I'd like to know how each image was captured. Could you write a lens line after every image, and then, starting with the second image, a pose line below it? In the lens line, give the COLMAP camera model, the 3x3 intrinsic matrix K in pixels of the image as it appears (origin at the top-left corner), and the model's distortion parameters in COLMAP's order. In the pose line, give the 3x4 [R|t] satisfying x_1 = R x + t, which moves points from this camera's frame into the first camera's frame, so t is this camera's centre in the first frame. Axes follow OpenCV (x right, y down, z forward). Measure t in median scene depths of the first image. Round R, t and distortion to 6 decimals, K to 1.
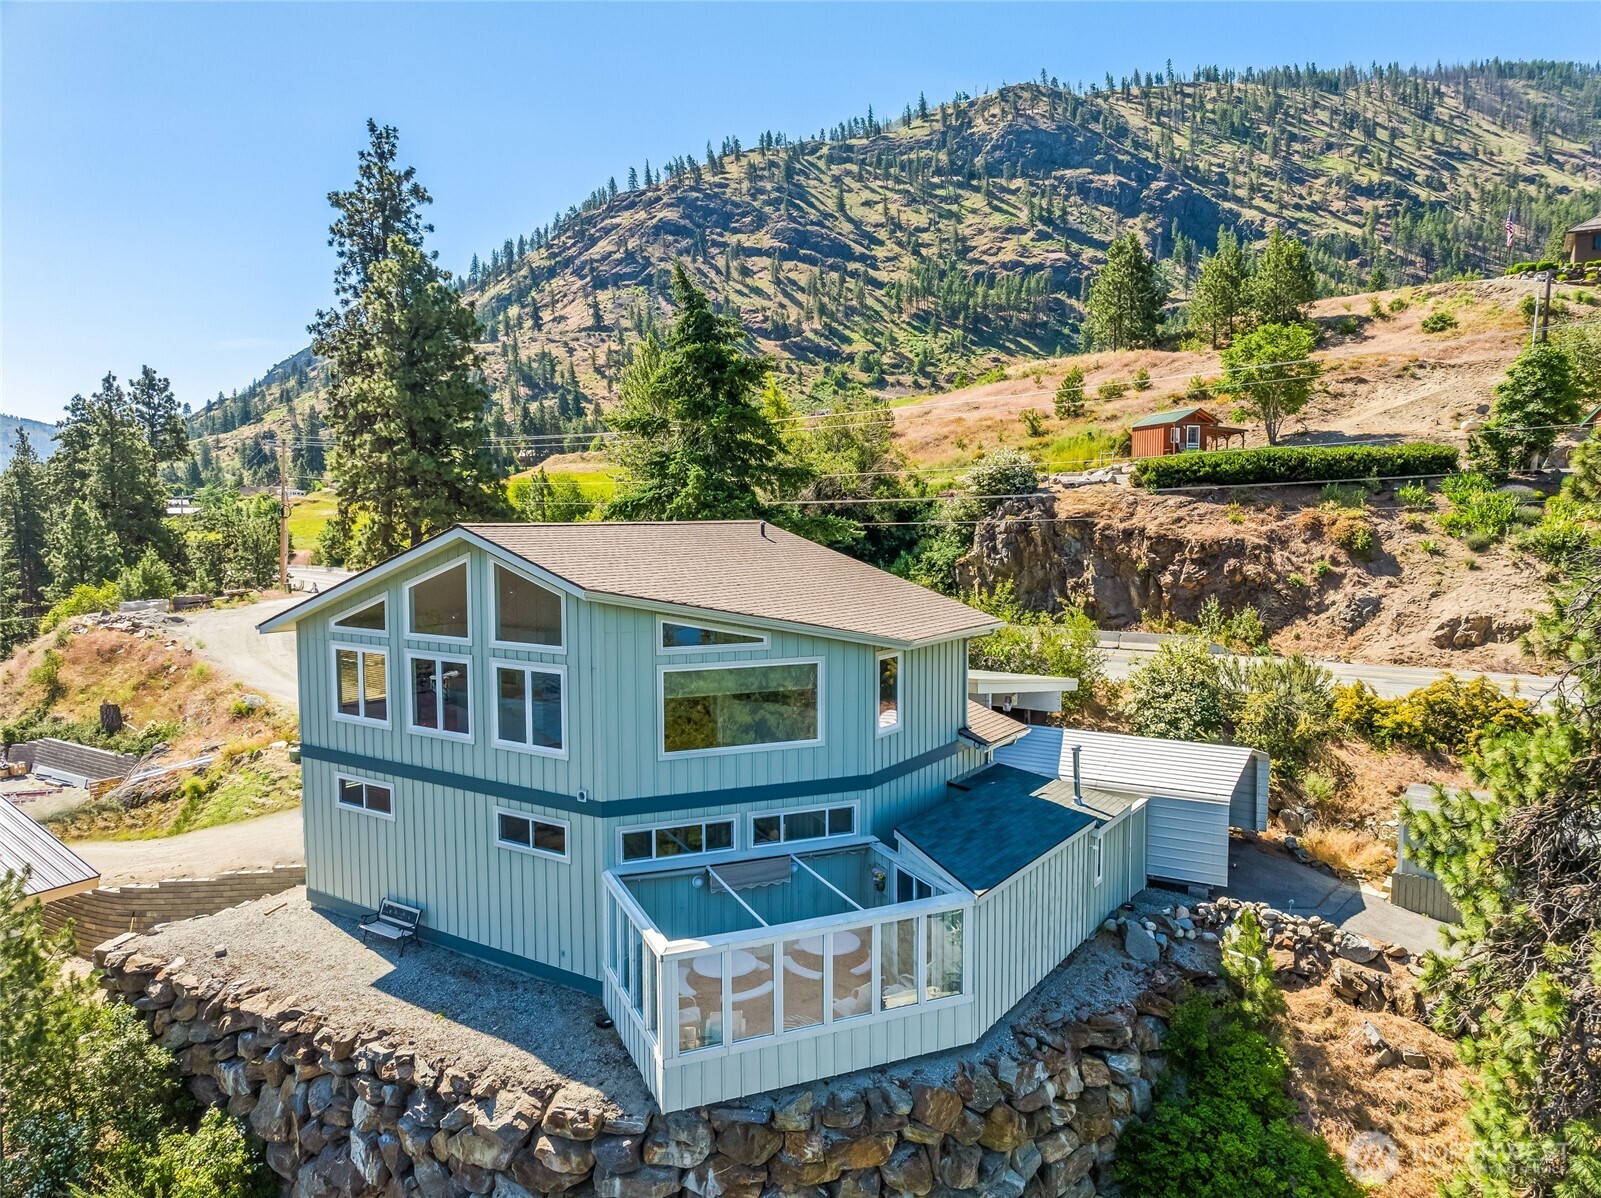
lens RADIAL K [[1150.0, 0, 821.9], [0, 1150.0, 597.6], [0, 0, 1]] dist [-0.022138, 0.009839]
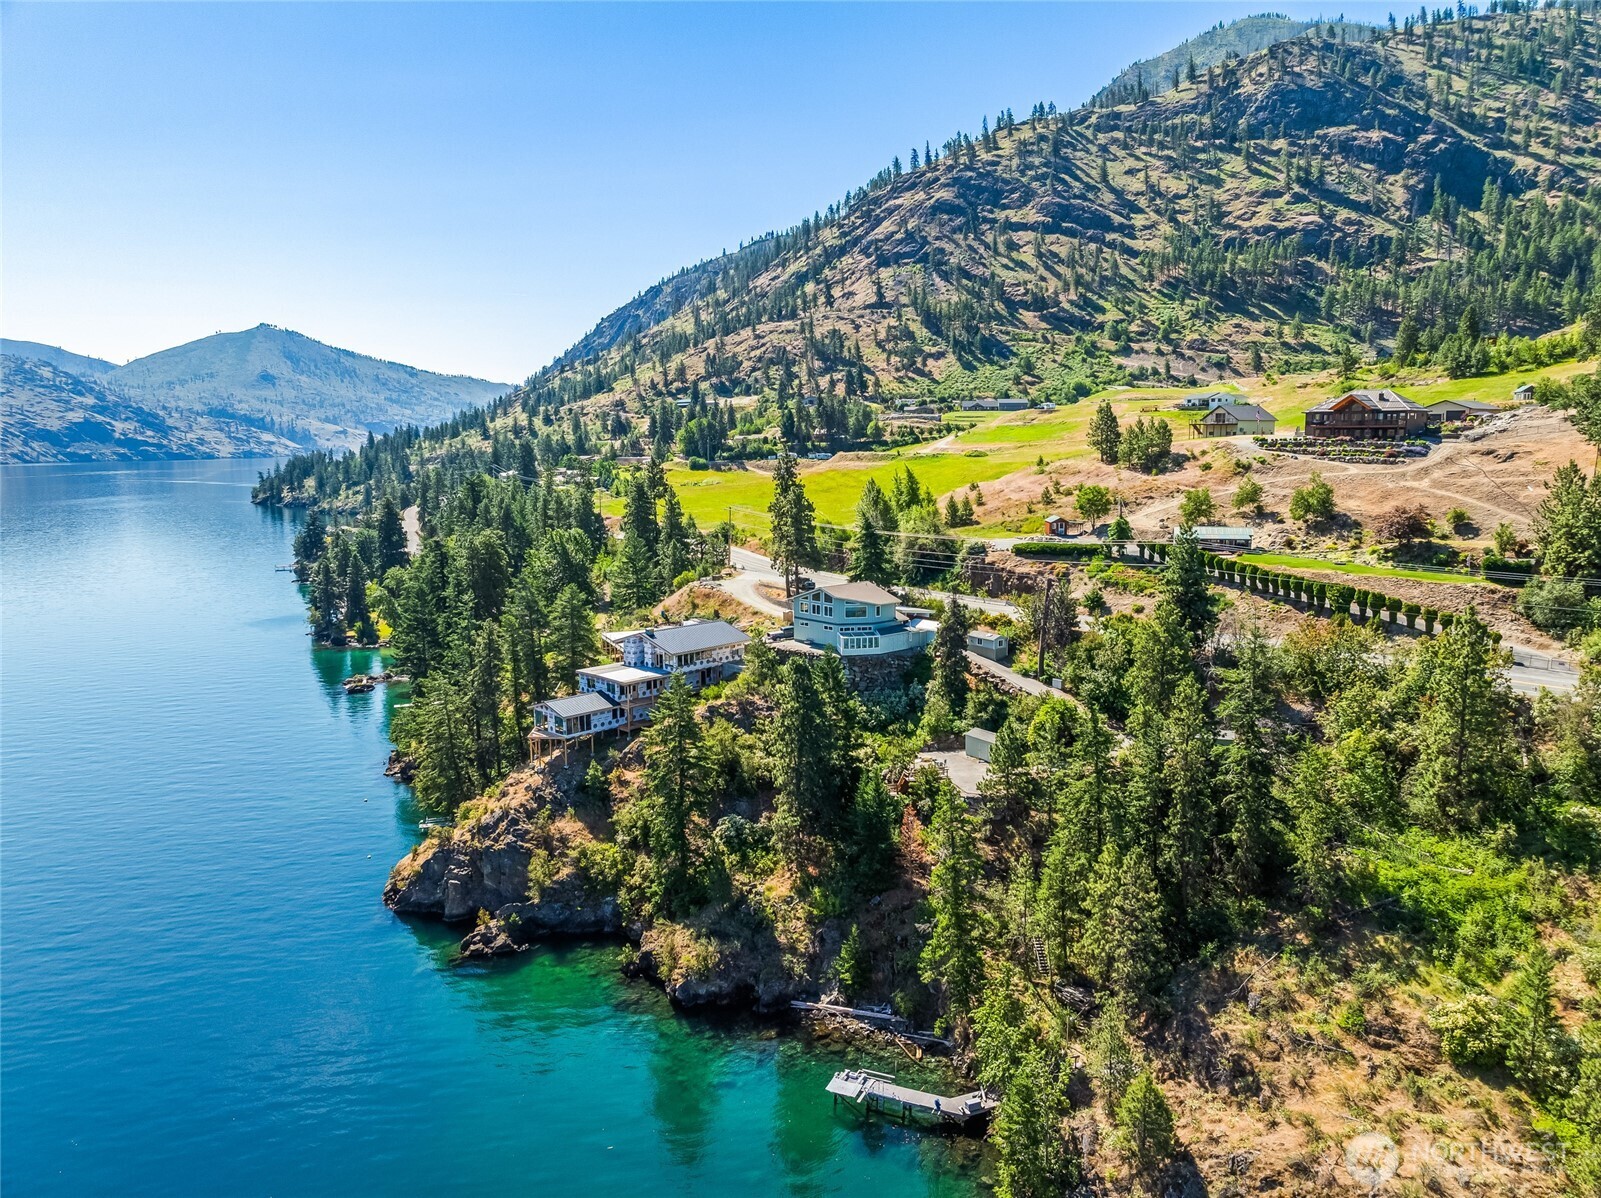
lens RADIAL K [[1150.0, 0, 821.9], [0, 1150.0, 597.6], [0, 0, 1]] dist [-0.022138, 0.009839]
pose [[0.969773, 0.030652, -0.242074, 0.033902], [-0.015627, 0.997844, 0.063749, -0.010526], [0.243506, -0.058039, 0.968161, -0.139969]]
